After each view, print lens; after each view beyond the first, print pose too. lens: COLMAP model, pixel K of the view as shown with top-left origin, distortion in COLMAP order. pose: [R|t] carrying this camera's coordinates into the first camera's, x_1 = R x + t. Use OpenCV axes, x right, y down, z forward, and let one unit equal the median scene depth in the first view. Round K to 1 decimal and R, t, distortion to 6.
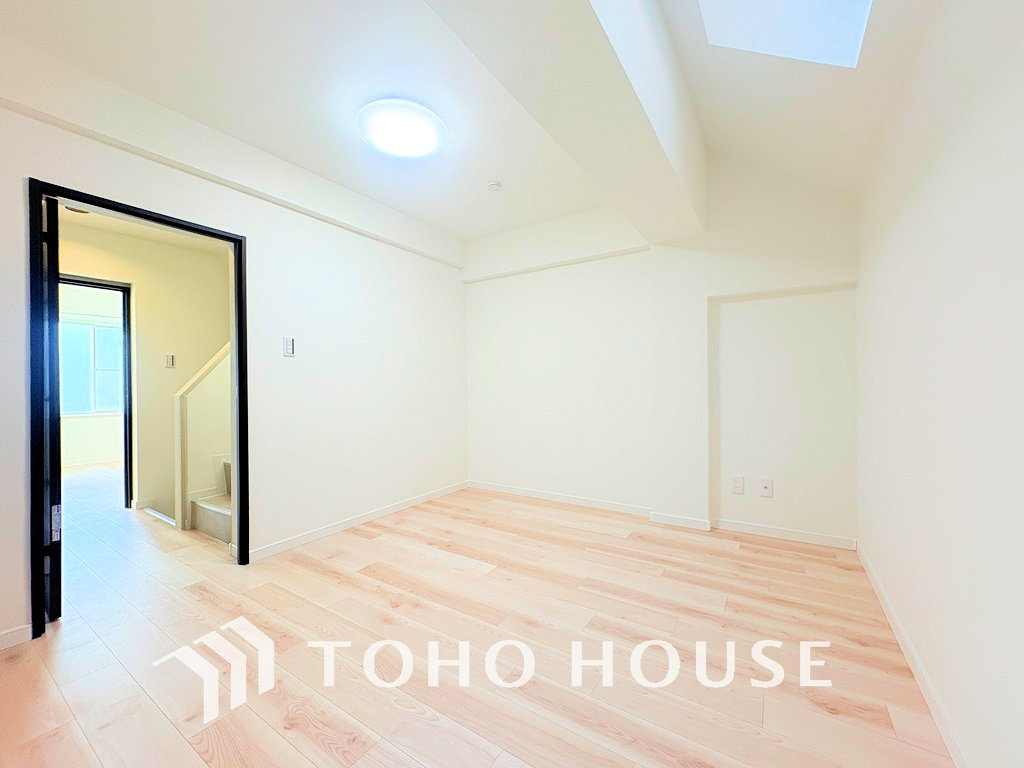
lens RADIAL K [[409.2, 0, 512.0], [0, 409.2, 384.5], [0, 0, 1]] dist [0.005205, -0.001334]
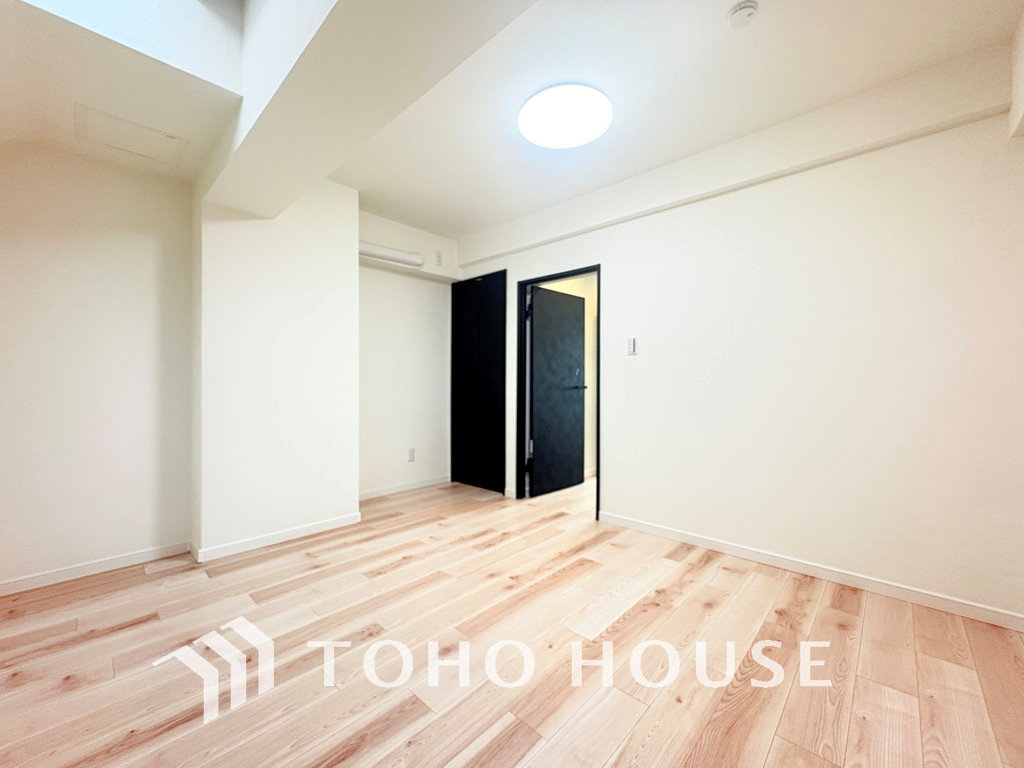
lens RADIAL K [[409.2, 0, 512.2], [0, 409.2, 382.0], [0, 0, 1]] dist [0.005205, -0.001334]
pose [[-0.178482, 0.006899, -0.983919, 0.559821], [-0.001500, 0.999972, 0.007284, -0.003062], [0.983942, 0.002776, -0.178466, 0.819918]]
